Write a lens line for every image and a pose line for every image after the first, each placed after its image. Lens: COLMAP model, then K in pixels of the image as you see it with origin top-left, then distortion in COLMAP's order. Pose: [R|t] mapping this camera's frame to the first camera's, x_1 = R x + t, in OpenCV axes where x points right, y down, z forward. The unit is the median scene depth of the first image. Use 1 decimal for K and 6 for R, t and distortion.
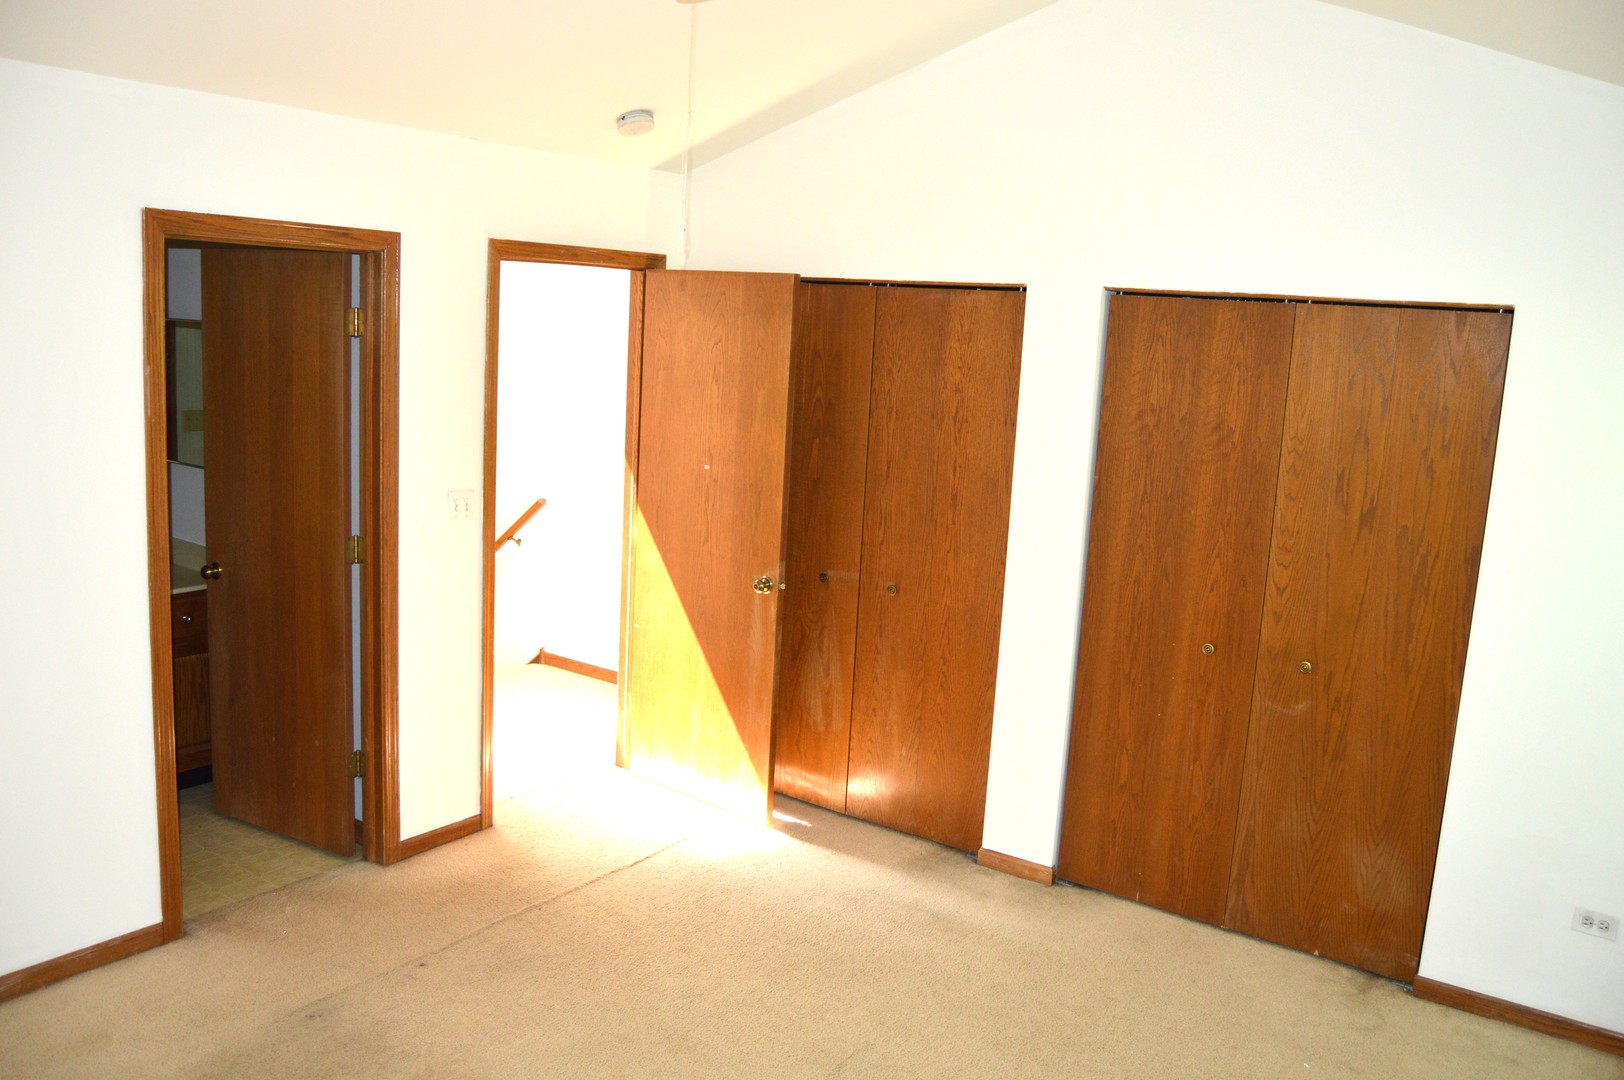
lens RADIAL K [[1290.6, 0, 818.9], [0, 1290.6, 537.4], [0, 0, 1]] dist [-0.092052, 0.039175]
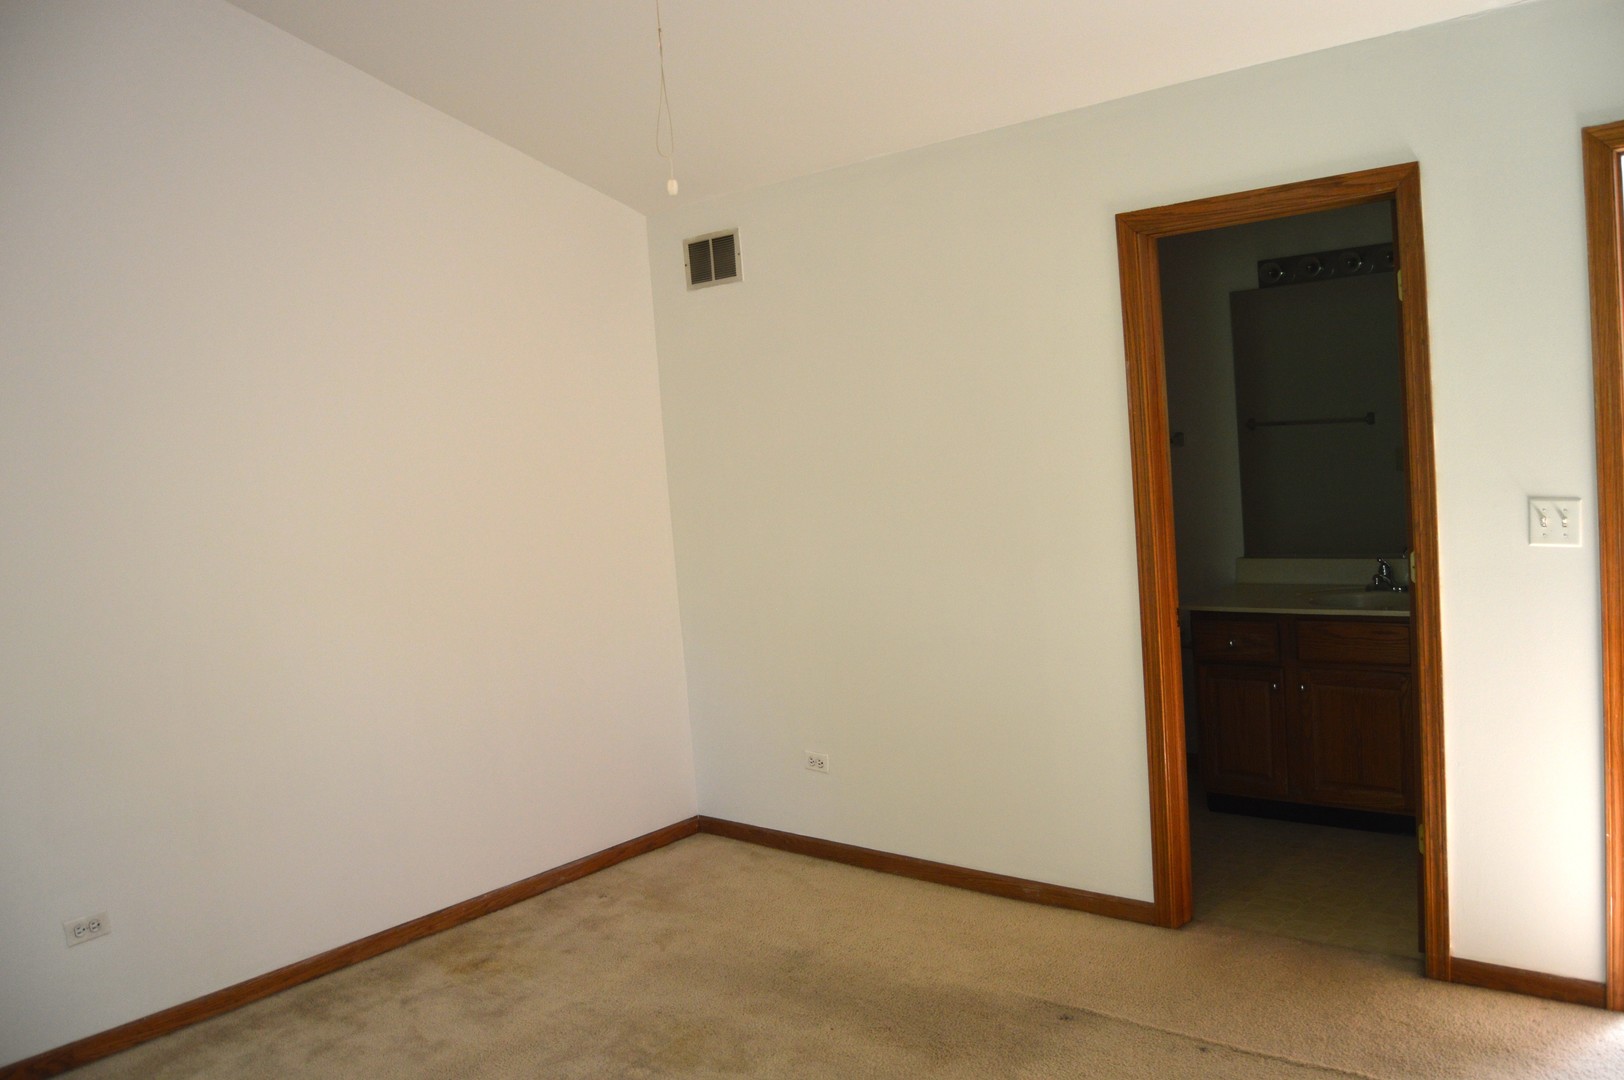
lens RADIAL K [[1290.6, 0, 818.9], [0, 1290.6, 537.4], [0, 0, 1]] dist [-0.092052, 0.039175]
pose [[-0.097931, 0.030024, -0.994740, 0.518488], [-0.089663, 0.995214, 0.038866, -0.006862], [0.991146, 0.092998, -0.094770, 0.780662]]
